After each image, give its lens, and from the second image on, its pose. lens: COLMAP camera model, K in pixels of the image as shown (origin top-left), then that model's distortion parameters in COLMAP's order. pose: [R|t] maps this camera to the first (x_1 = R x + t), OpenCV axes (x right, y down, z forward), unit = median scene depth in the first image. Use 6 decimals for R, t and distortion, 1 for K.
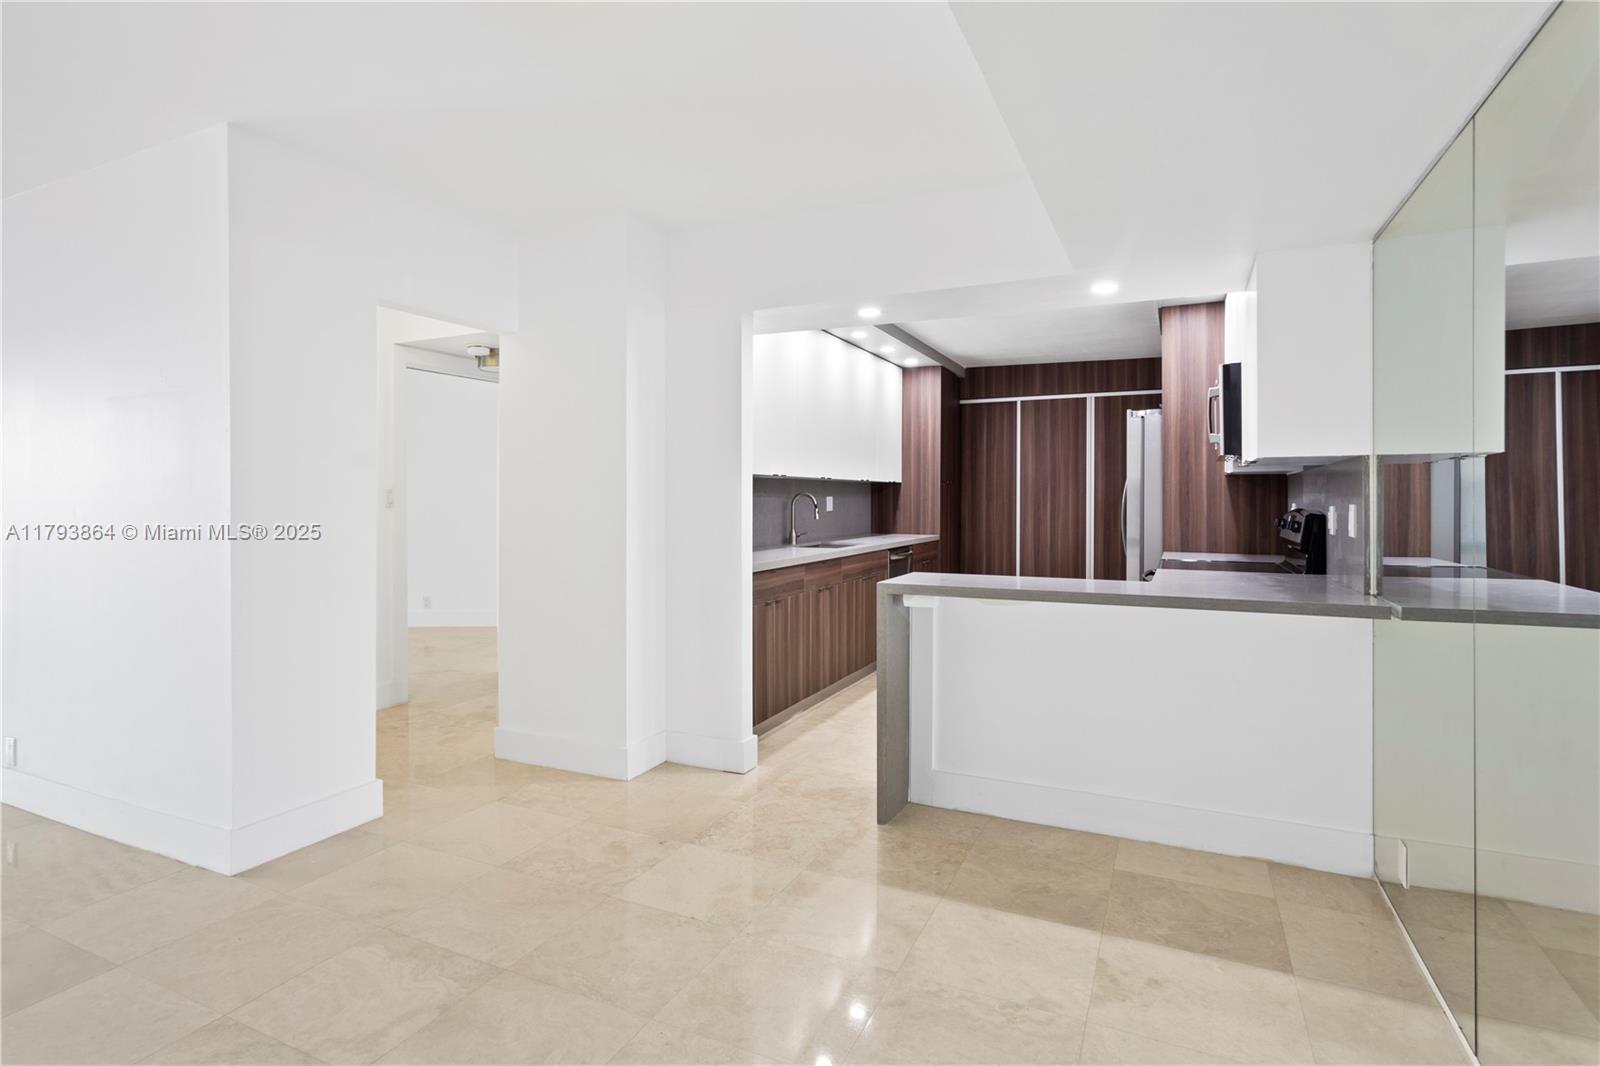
lens RADIAL K [[855.9, 0, 731.5], [0, 855.9, 498.3], [0, 0, 1]] dist [-0.005786, 0.001435]
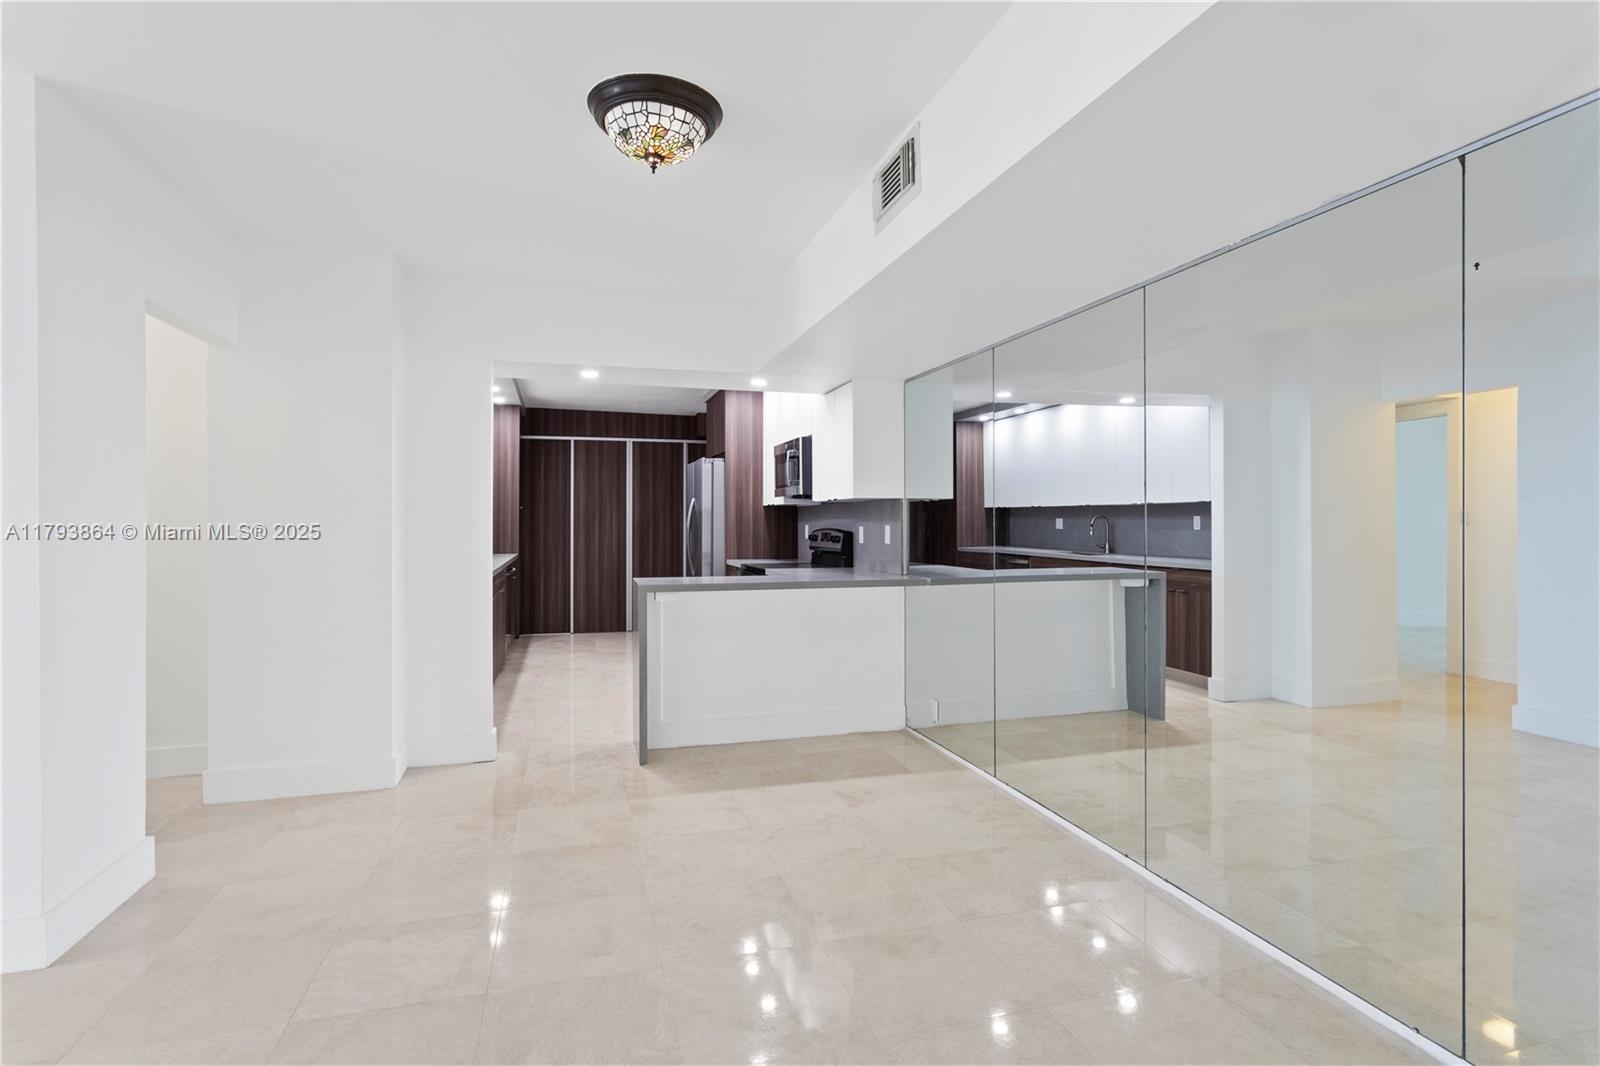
lens RADIAL K [[808.4, 0, 805.3], [0, 808.4, 515.2], [0, 0, 1]] dist [-0.014044, 0.009714]
pose [[0.720132, 0.005212, 0.693818, -0.326695], [-0.000039, 0.999972, -0.007472, -0.000661], [-0.693837, 0.005353, 0.720112, -0.055535]]
